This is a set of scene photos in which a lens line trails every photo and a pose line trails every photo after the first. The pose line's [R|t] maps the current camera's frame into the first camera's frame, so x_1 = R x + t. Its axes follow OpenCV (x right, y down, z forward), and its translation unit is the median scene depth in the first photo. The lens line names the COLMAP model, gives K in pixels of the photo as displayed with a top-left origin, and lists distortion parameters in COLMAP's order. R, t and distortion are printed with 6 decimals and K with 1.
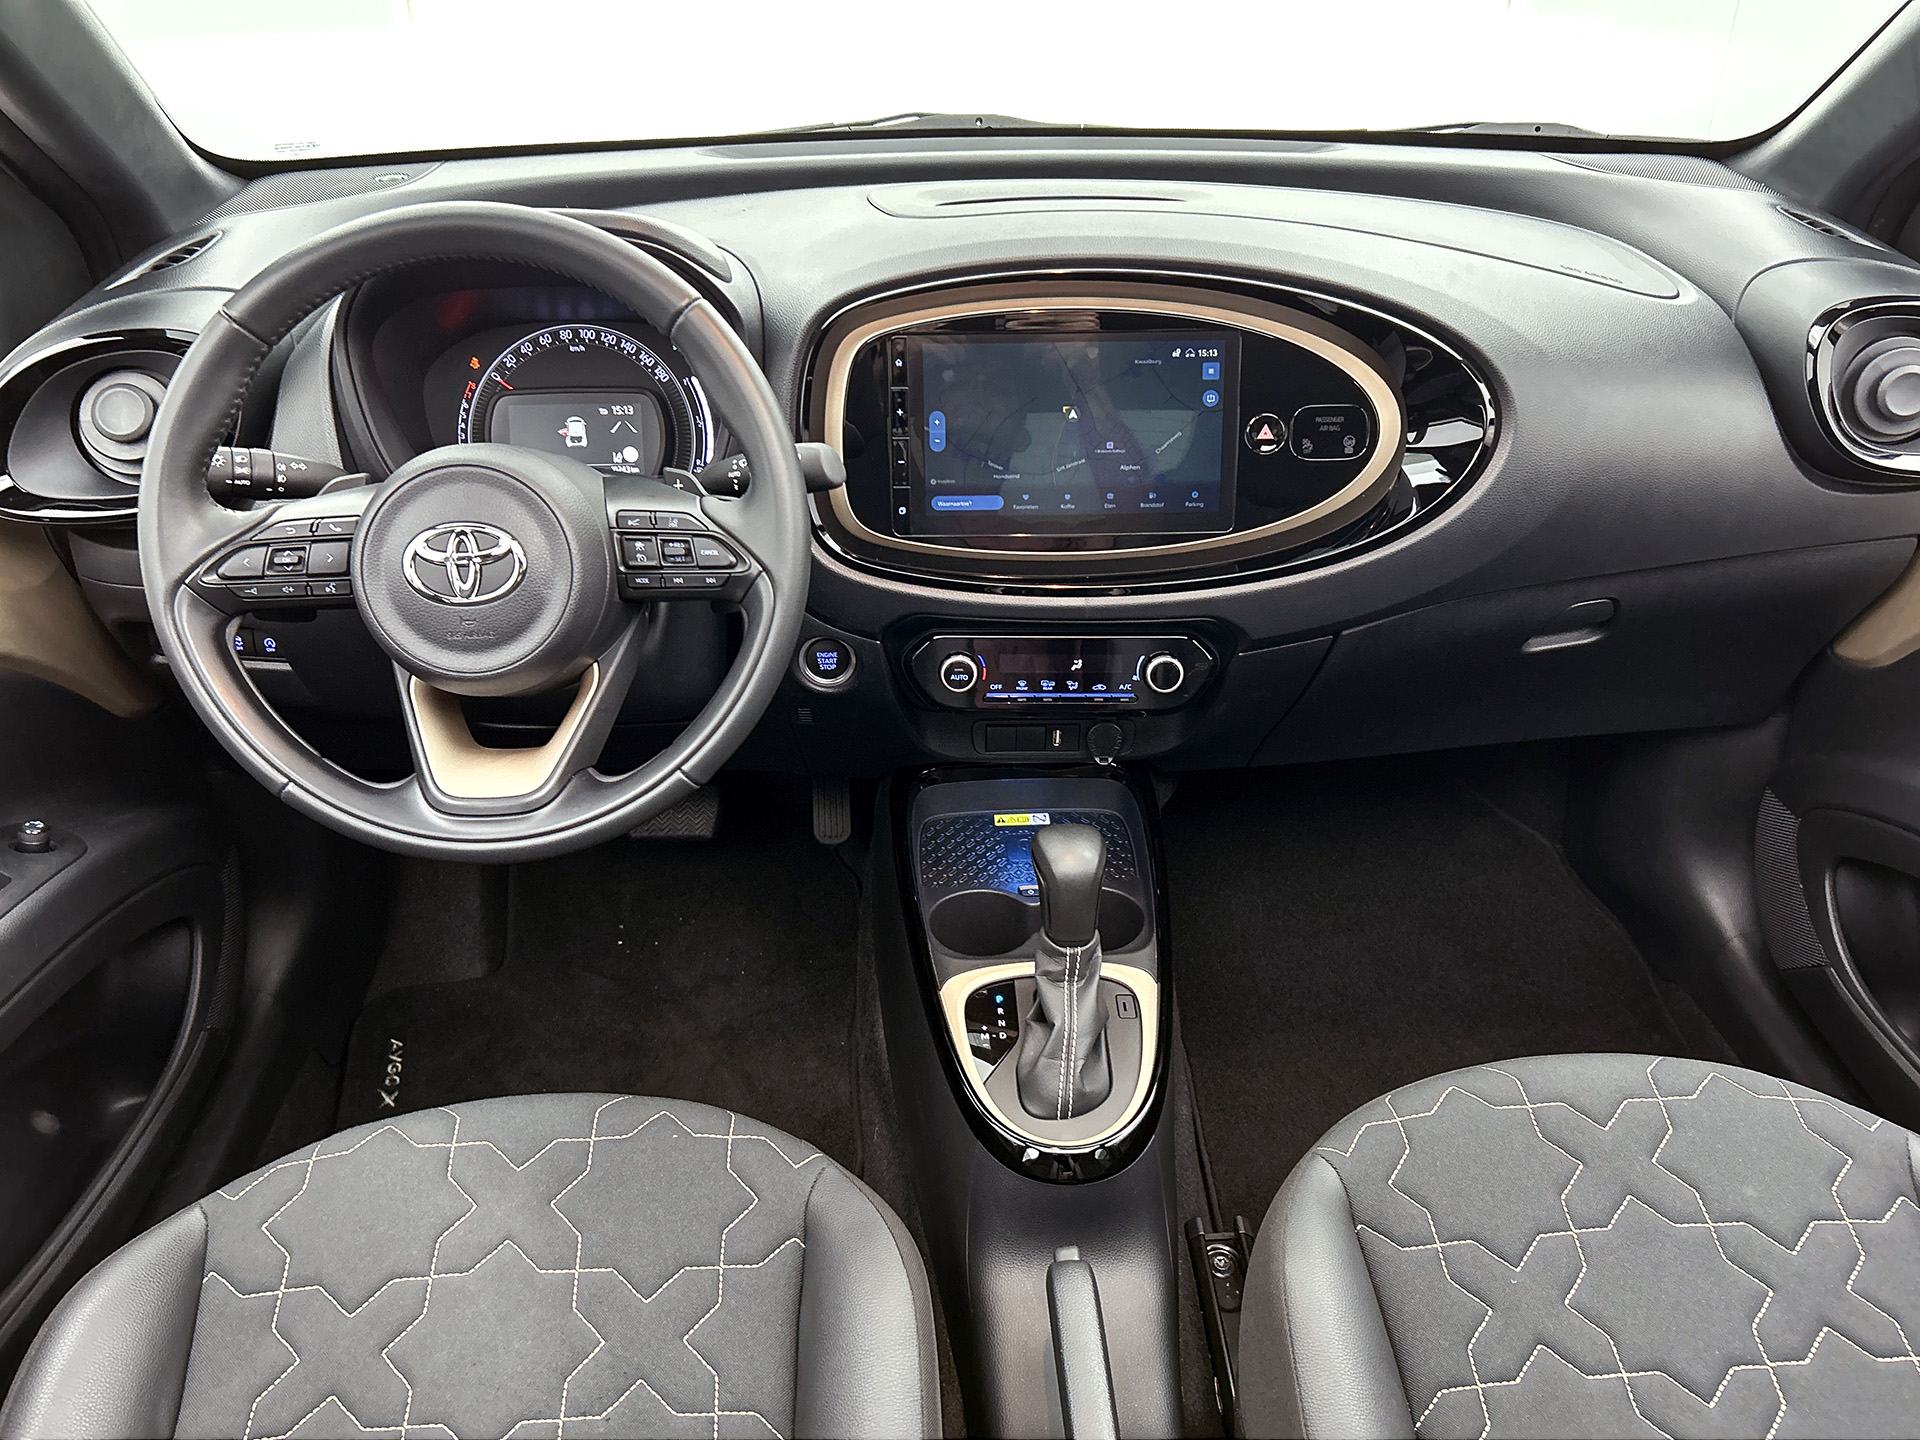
lens RADIAL K [[1527.5, 0, 960.0], [0, 1527.5, 720.0], [0, 0, 1]] dist [0.003232, 0.003116]
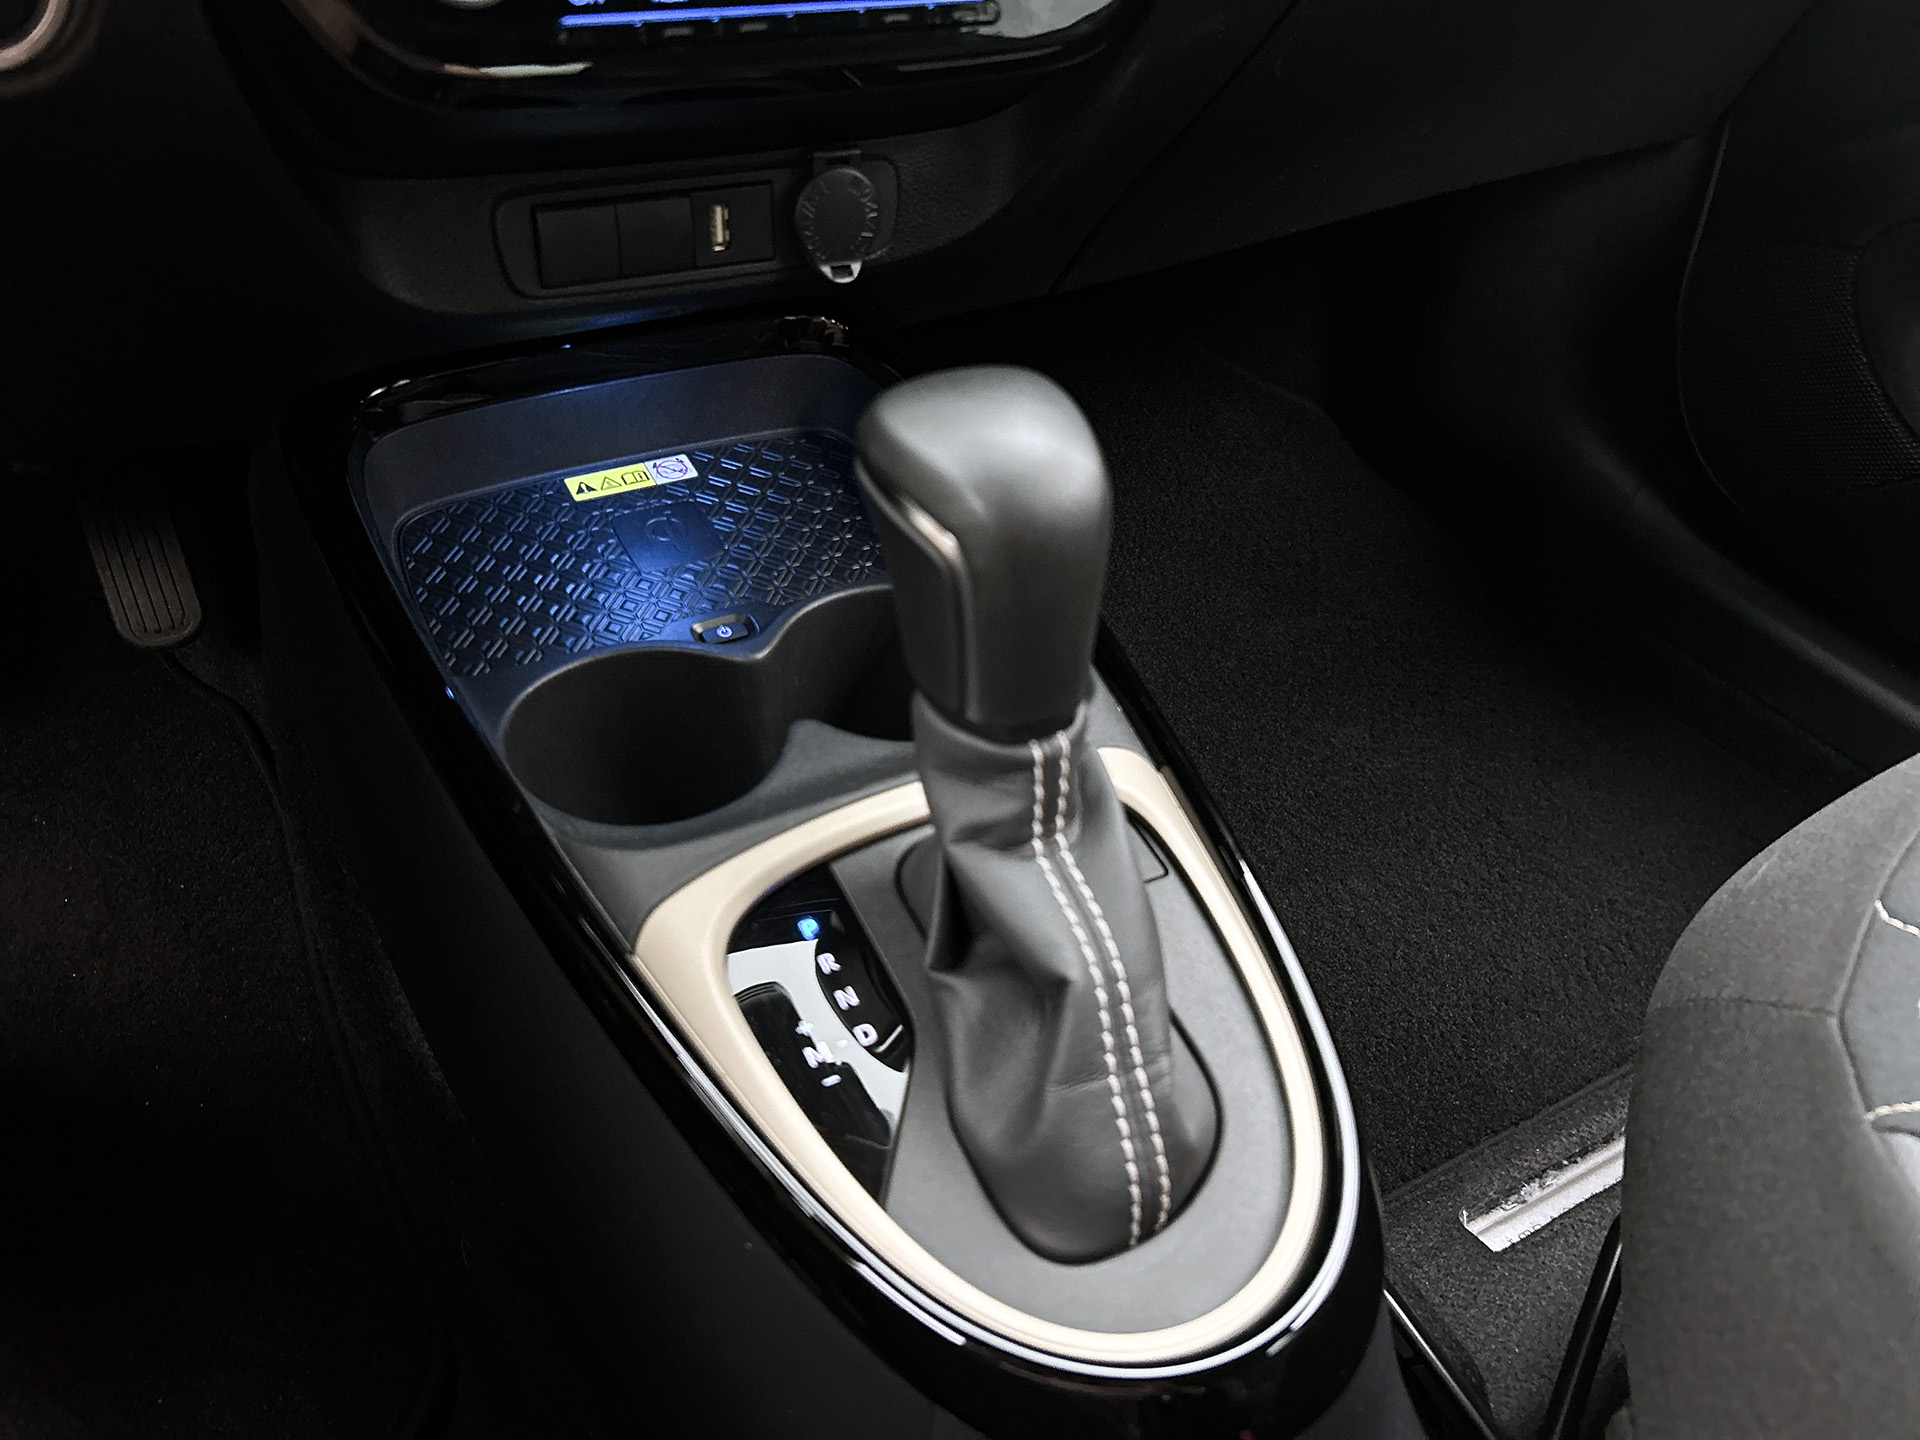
lens RADIAL K [[1542.1, 0, 960.0], [0, 1542.1, 720.0], [0, 0, 1]] dist [-0.004649, -0.003270]
pose [[0.897681, -0.241321, 0.368691, -0.059885], [0.175084, 0.963159, 0.204131, 0.066857], [-0.404369, -0.118693, 0.906861, 0.641556]]
